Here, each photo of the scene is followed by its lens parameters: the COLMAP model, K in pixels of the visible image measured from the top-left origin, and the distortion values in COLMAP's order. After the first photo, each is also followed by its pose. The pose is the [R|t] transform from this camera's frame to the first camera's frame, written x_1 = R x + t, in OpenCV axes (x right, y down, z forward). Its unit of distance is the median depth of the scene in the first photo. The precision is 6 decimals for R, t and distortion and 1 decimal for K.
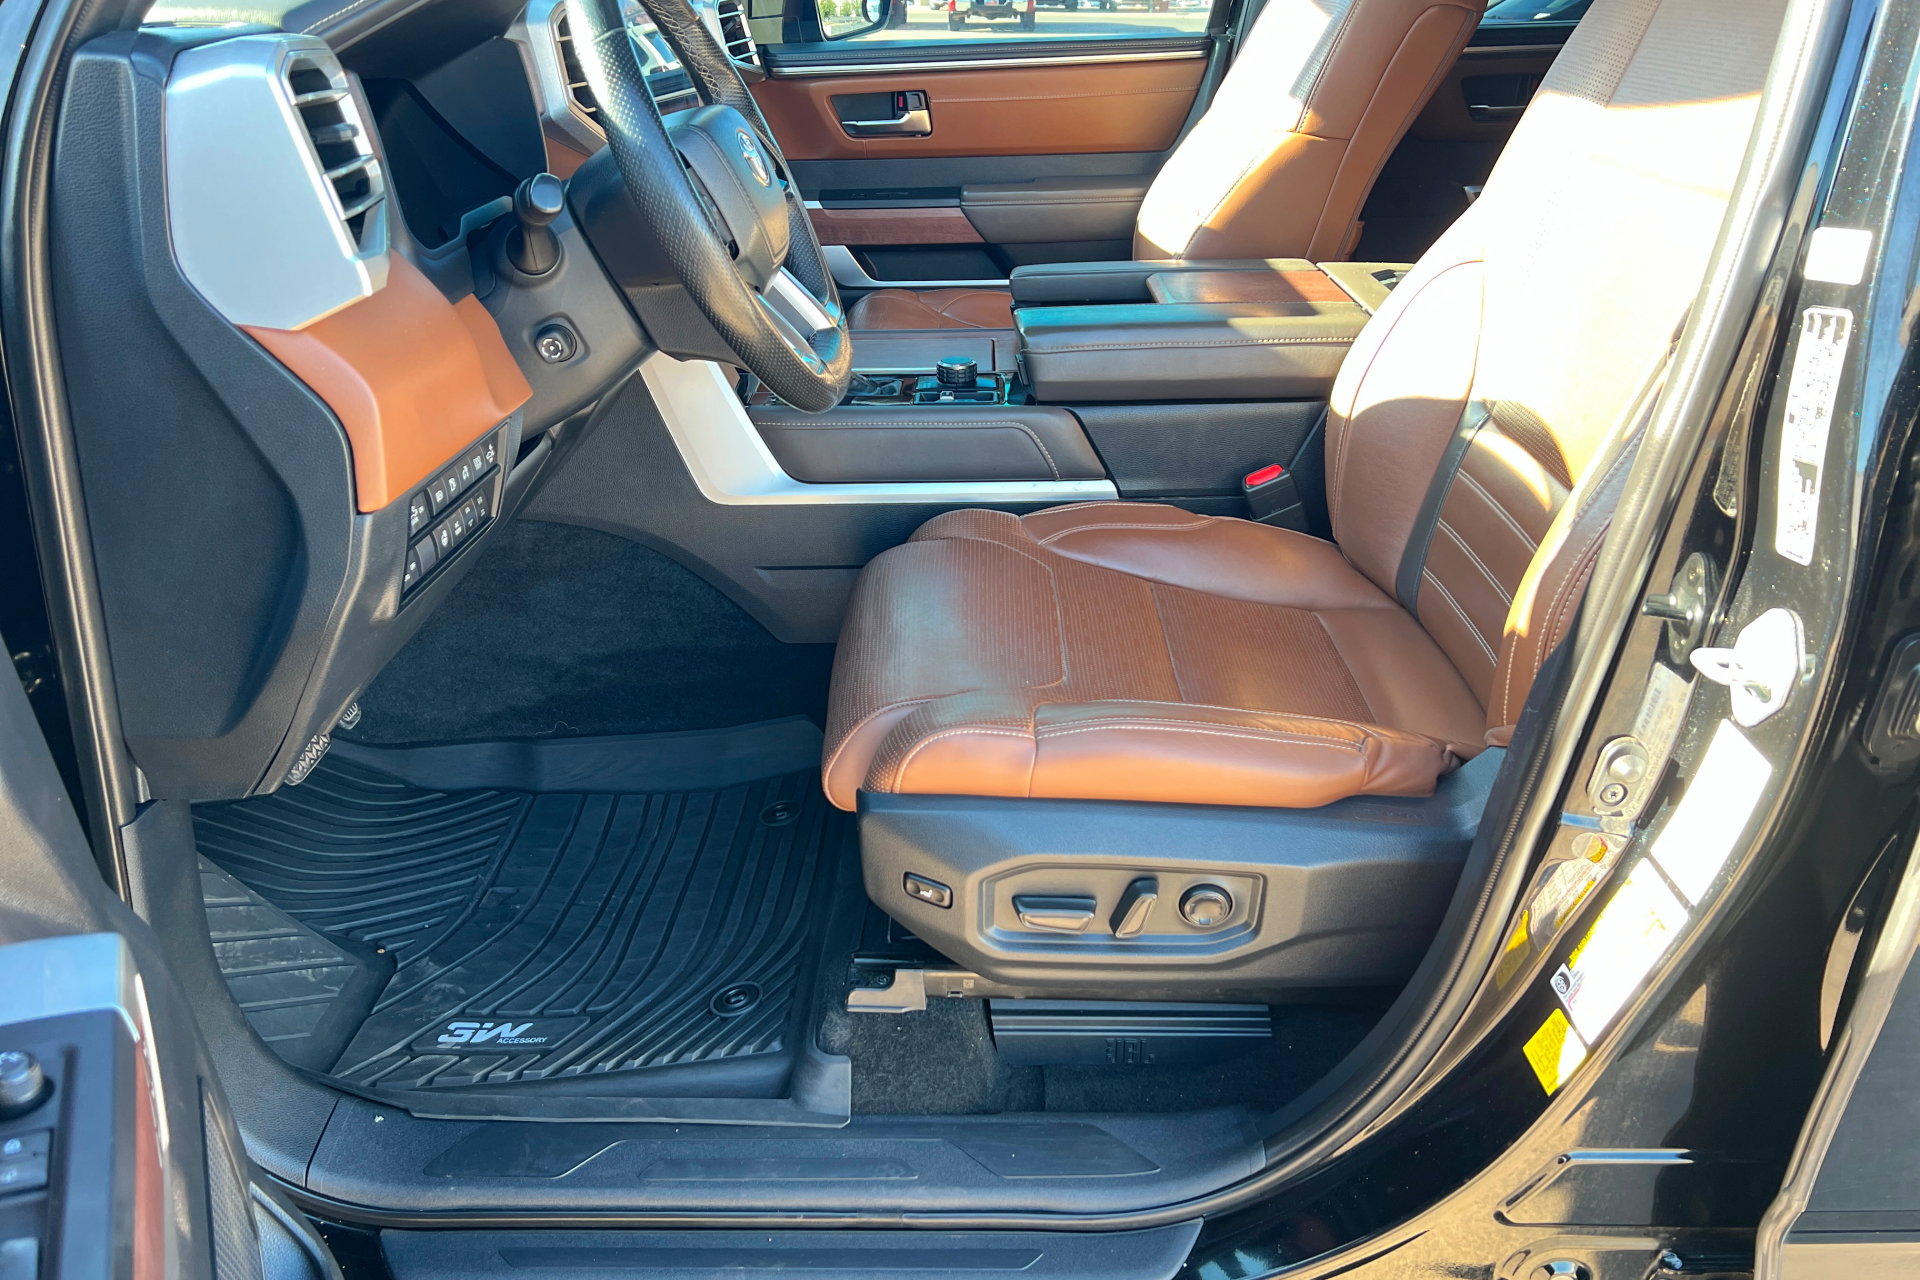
lens RADIAL K [[1462.9, 0, 965.8], [0, 1462.9, 634.3], [0, 0, 1]] dist [0.038426, -0.013700]
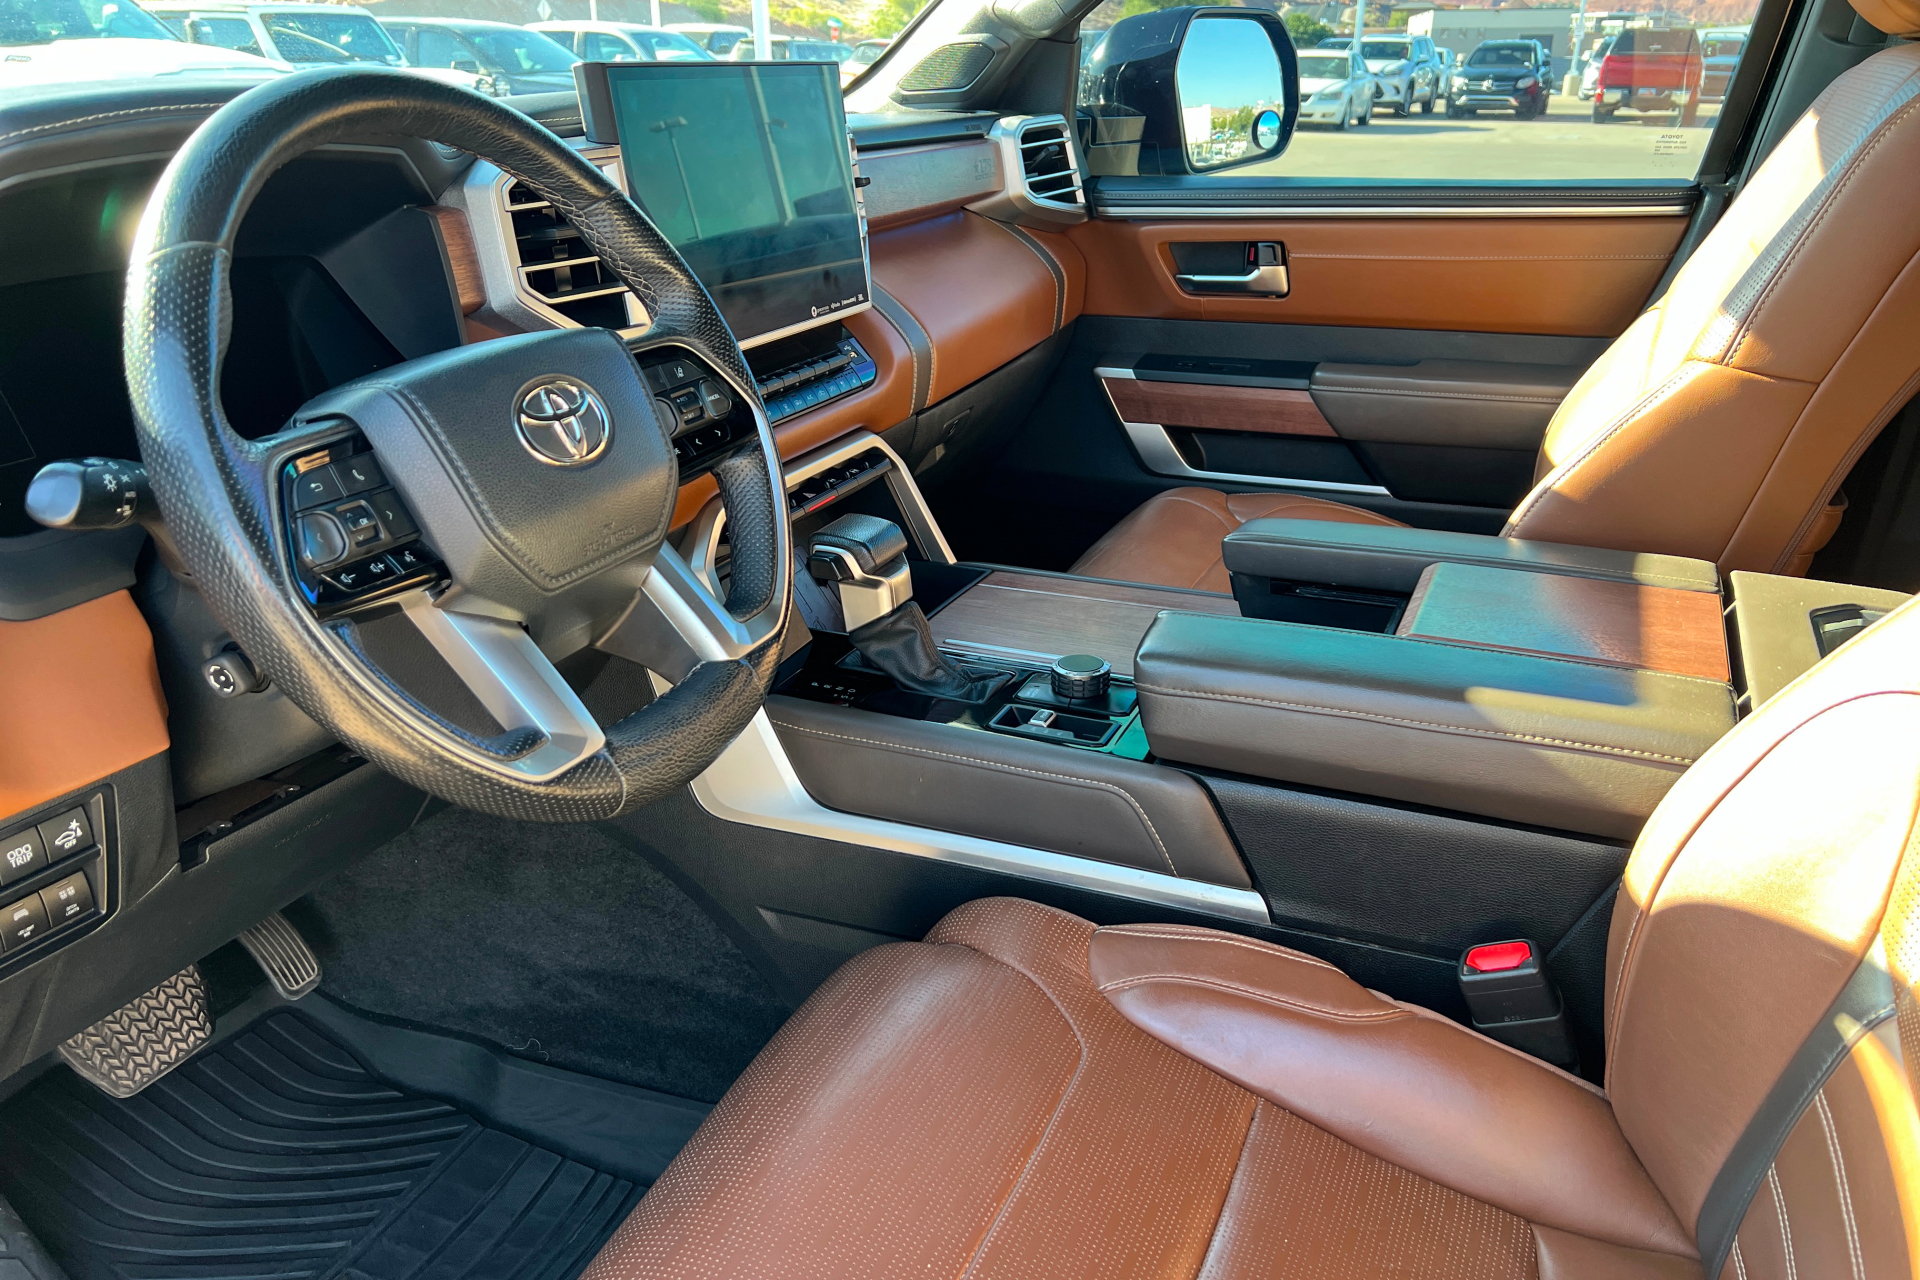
lens RADIAL K [[1462.9, 0, 957.3], [0, 1462.9, 648.4], [0, 0, 1]] dist [0.038426, -0.013700]
pose [[0.921288, 0.150496, -0.358580, 0.134948], [-0.165797, 0.986086, -0.012115, -0.128063], [0.351767, 0.070613, 0.933420, 0.243202]]
